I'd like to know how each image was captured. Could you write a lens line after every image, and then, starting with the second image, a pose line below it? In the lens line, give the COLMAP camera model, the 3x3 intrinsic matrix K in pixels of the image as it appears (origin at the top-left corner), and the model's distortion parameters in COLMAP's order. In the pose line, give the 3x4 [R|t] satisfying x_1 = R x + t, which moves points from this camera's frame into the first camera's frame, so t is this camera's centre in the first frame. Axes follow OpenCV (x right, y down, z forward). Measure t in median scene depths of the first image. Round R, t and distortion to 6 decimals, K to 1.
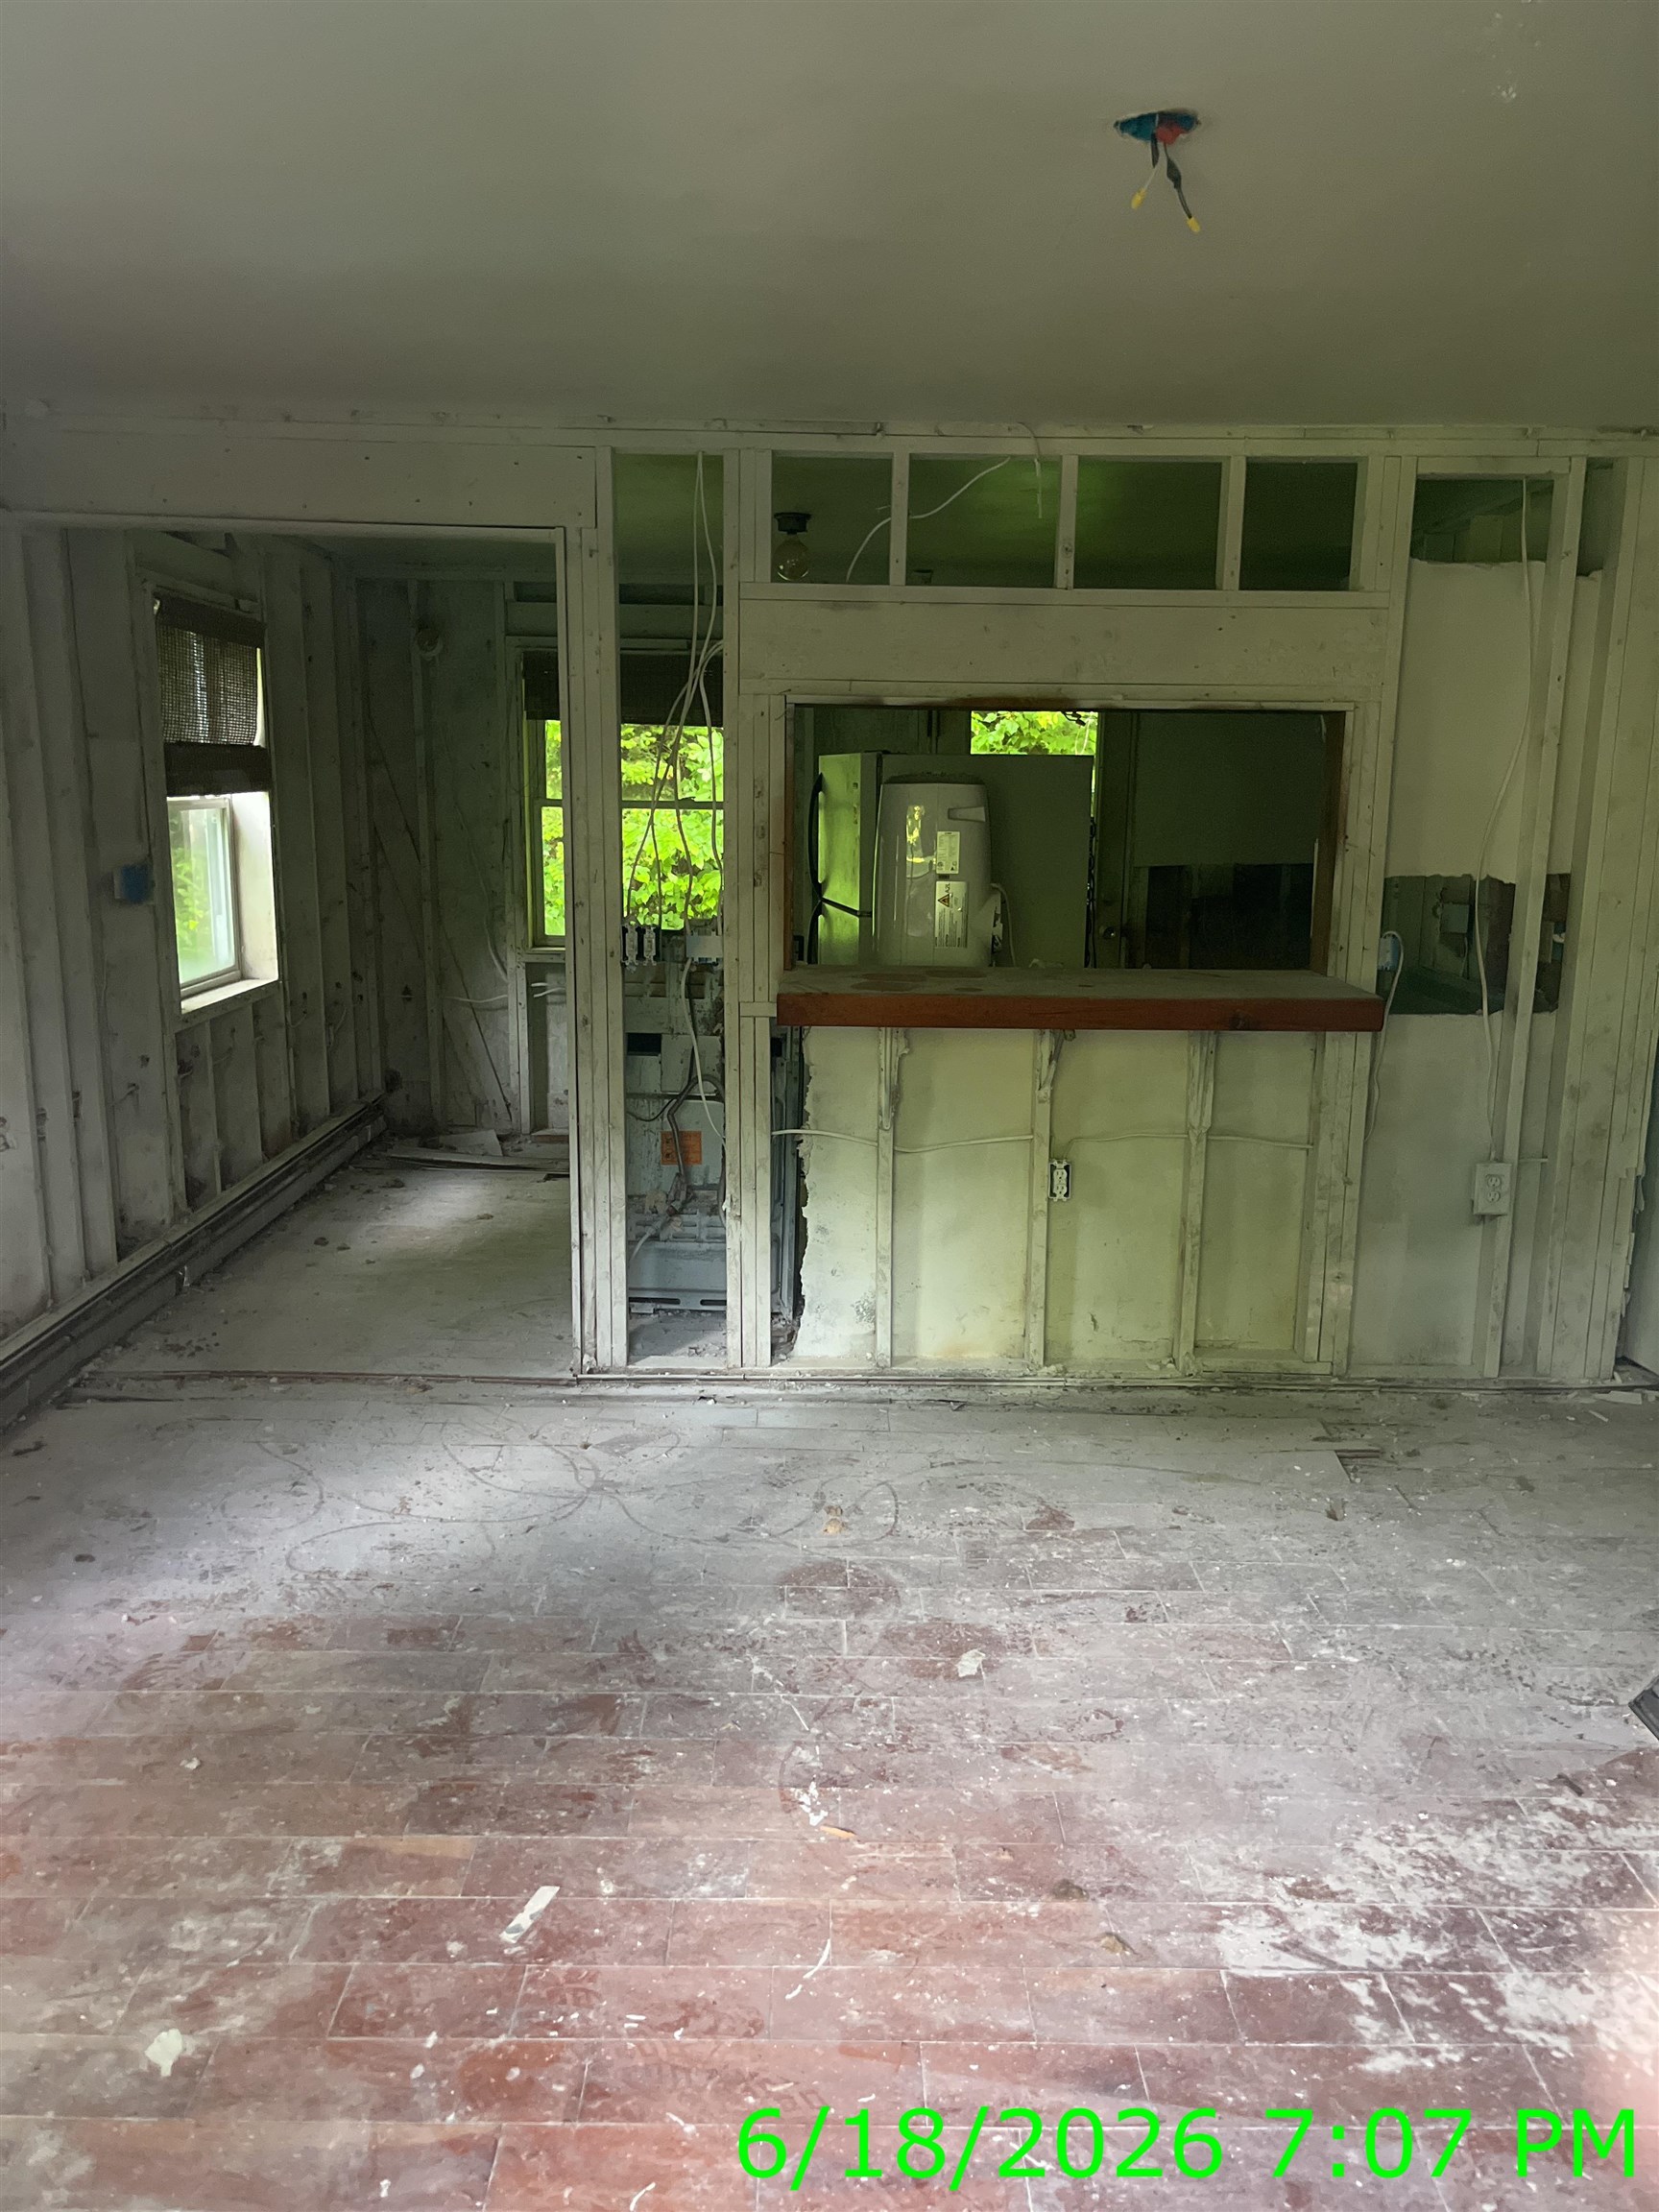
lens RADIAL K [[1676.7, 0, 831.6], [0, 1676.7, 1113.7], [0, 0, 1]] dist [0.047405, -0.059904]
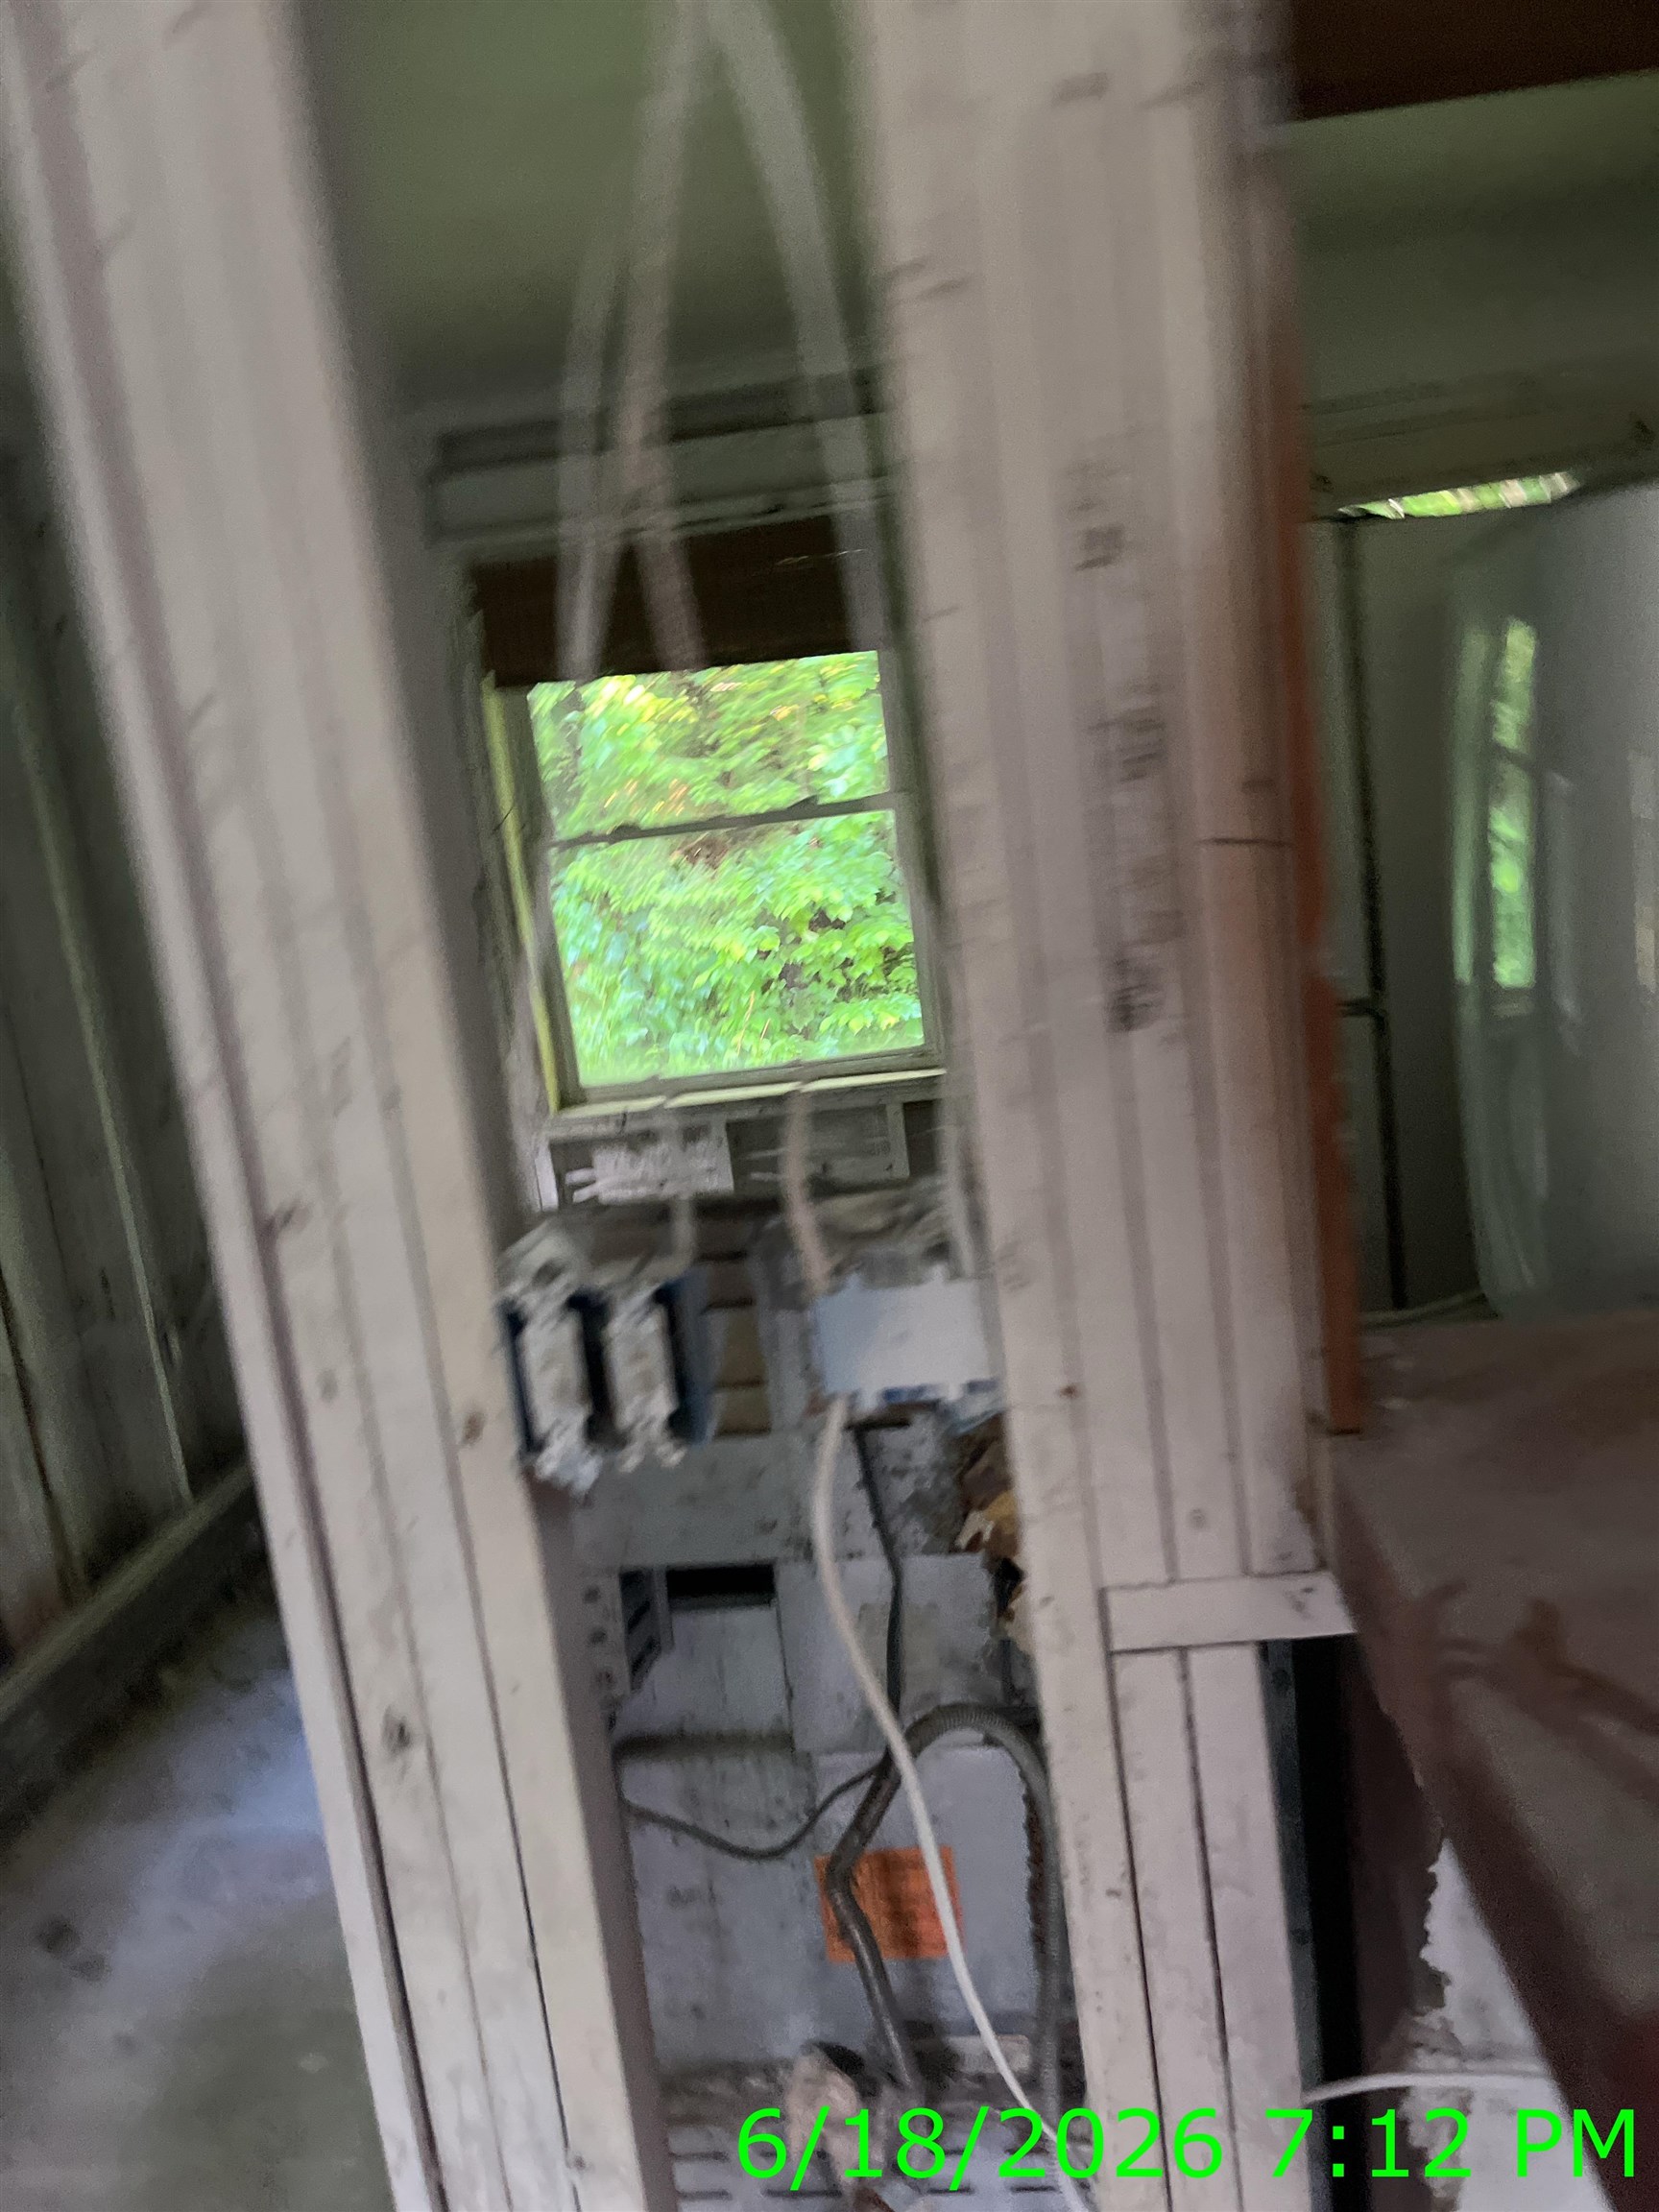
lens RADIAL K [[1676.7, 0, 831.6], [0, 1676.7, 1113.7], [0, 0, 1]] dist [0.047405, -0.059904]
pose [[0.987620, -0.119827, -0.101229, -0.059633], [0.117585, 0.992672, -0.027856, -0.122477], [0.103825, 0.015608, 0.994473, 0.788868]]
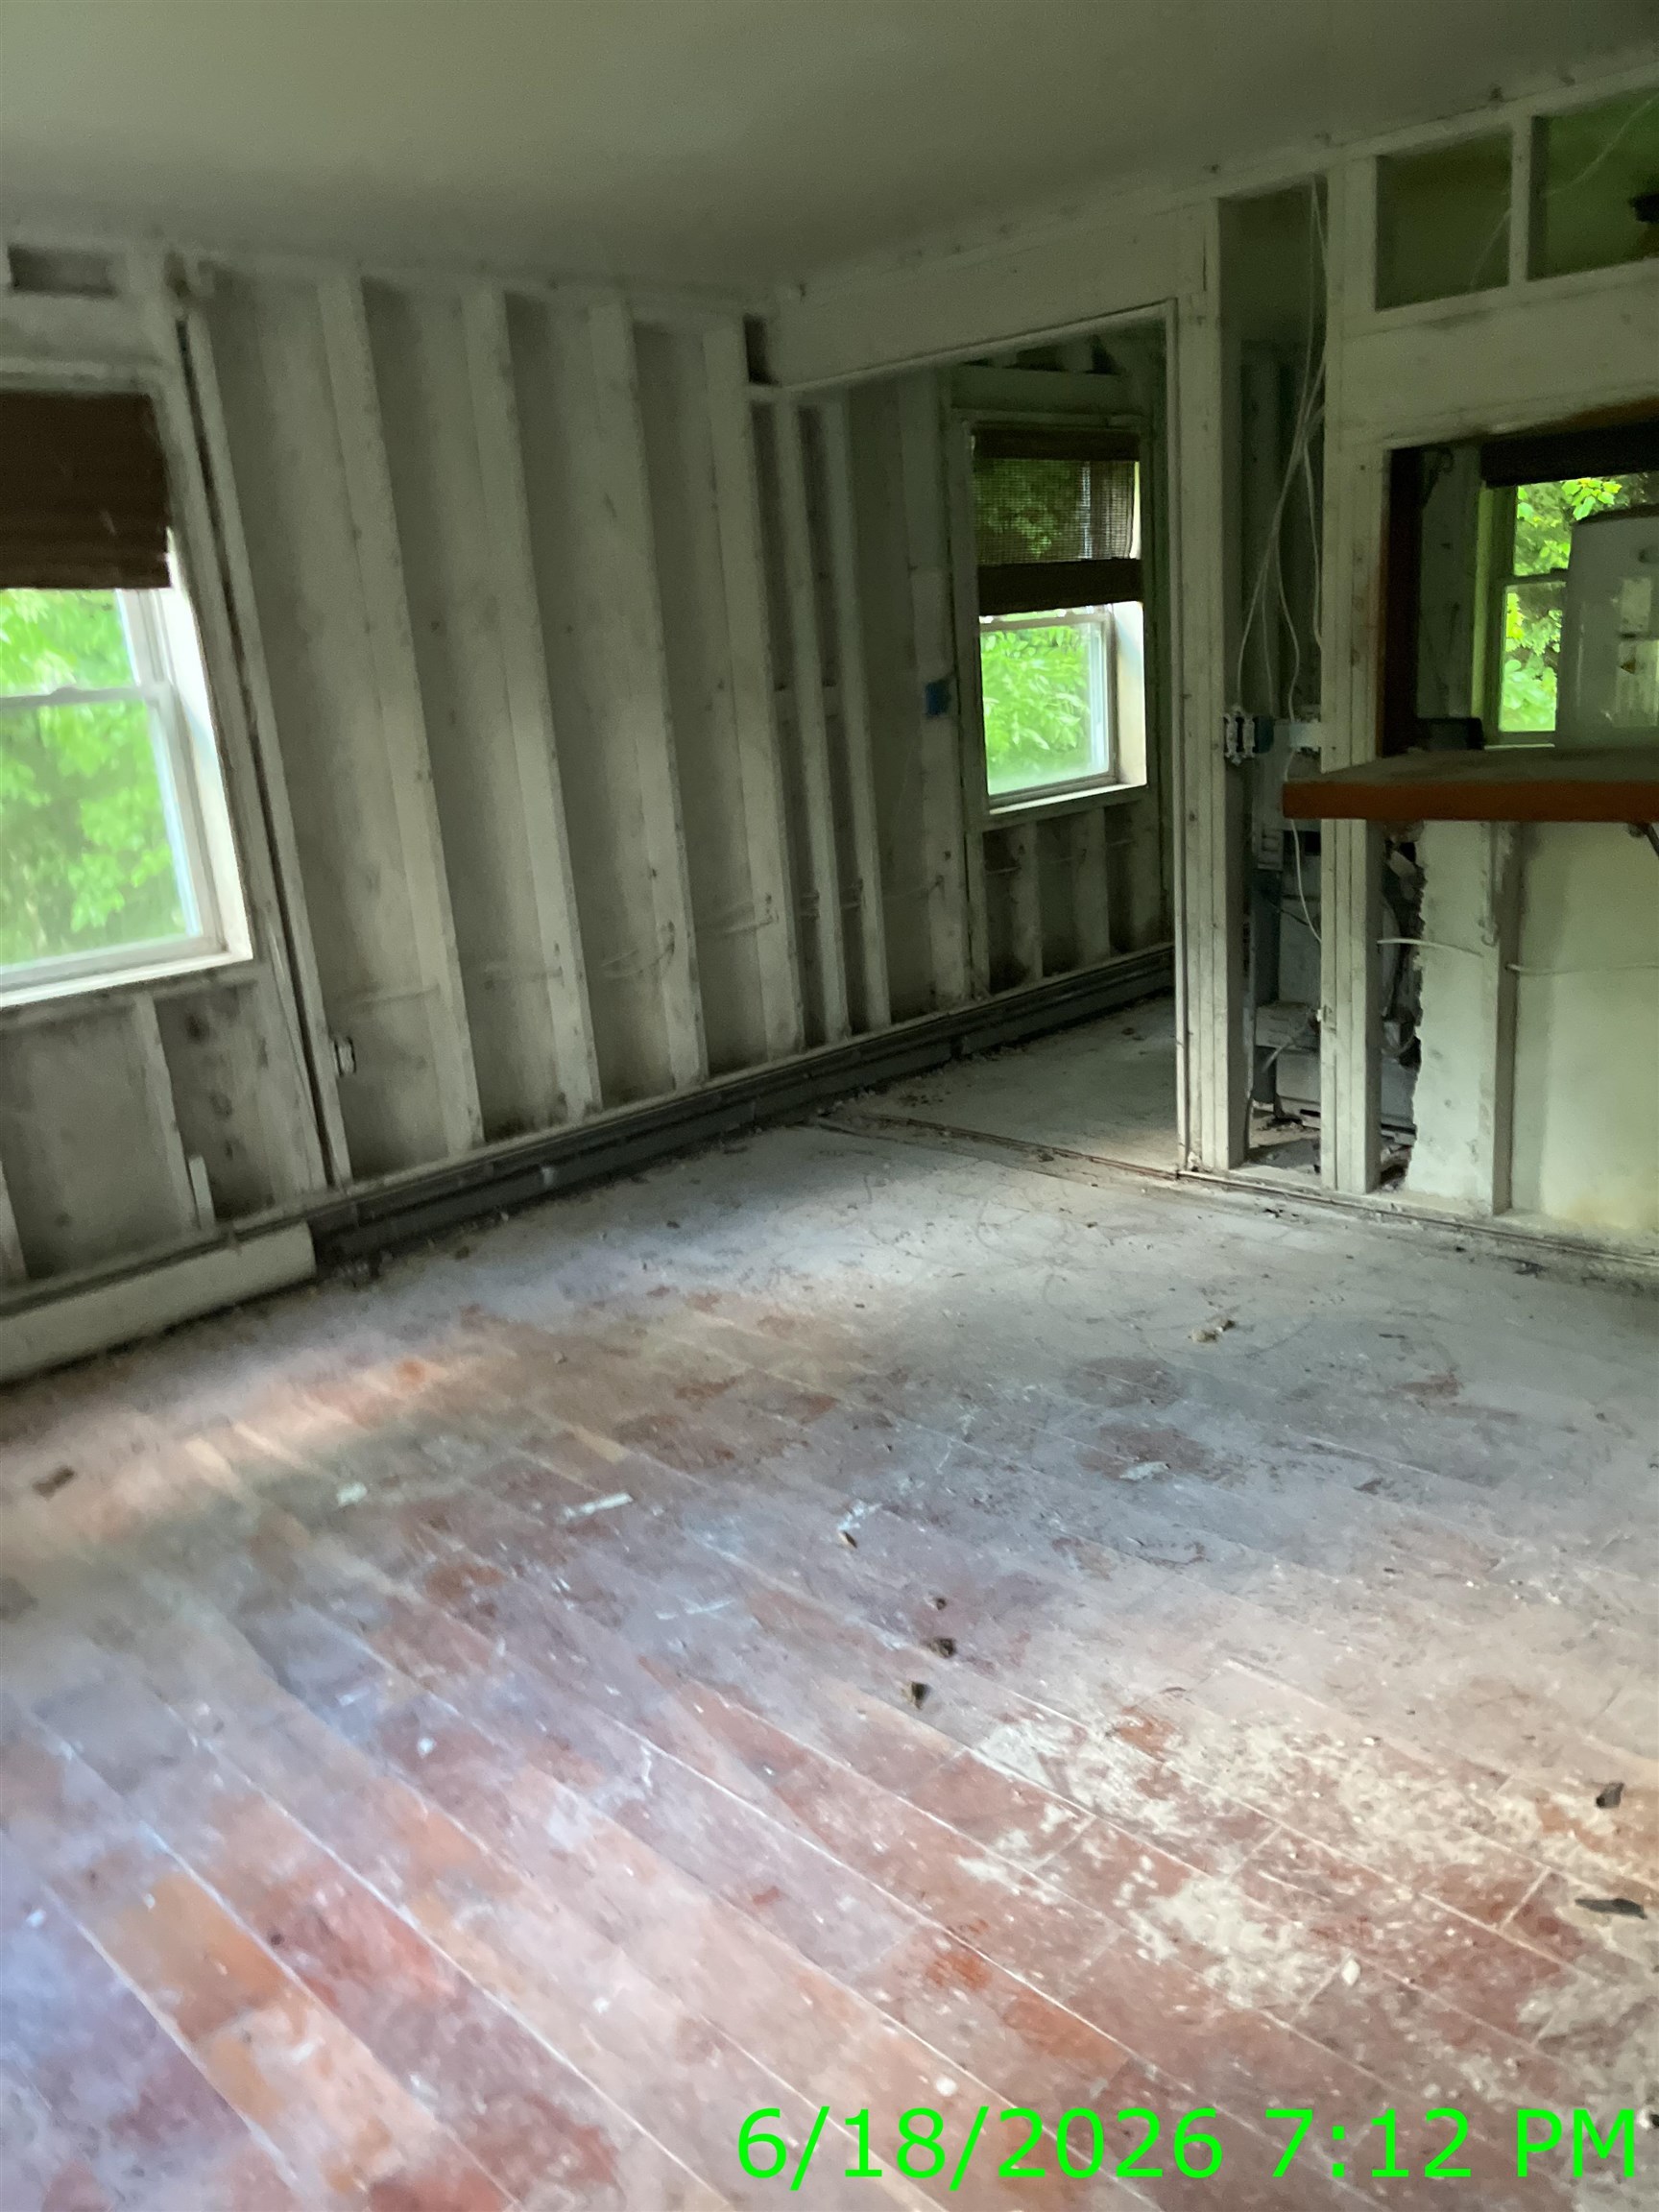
lens RADIAL K [[1682.4, 0, 800.4], [0, 1682.4, 1143.7], [0, 0, 1]] dist [0.055939, -0.086715]
pose [[0.690247, 0.138917, -0.710114, 0.430662], [-0.053920, 0.988544, 0.140973, 0.007620], [0.721562, -0.059017, 0.689829, 0.132755]]
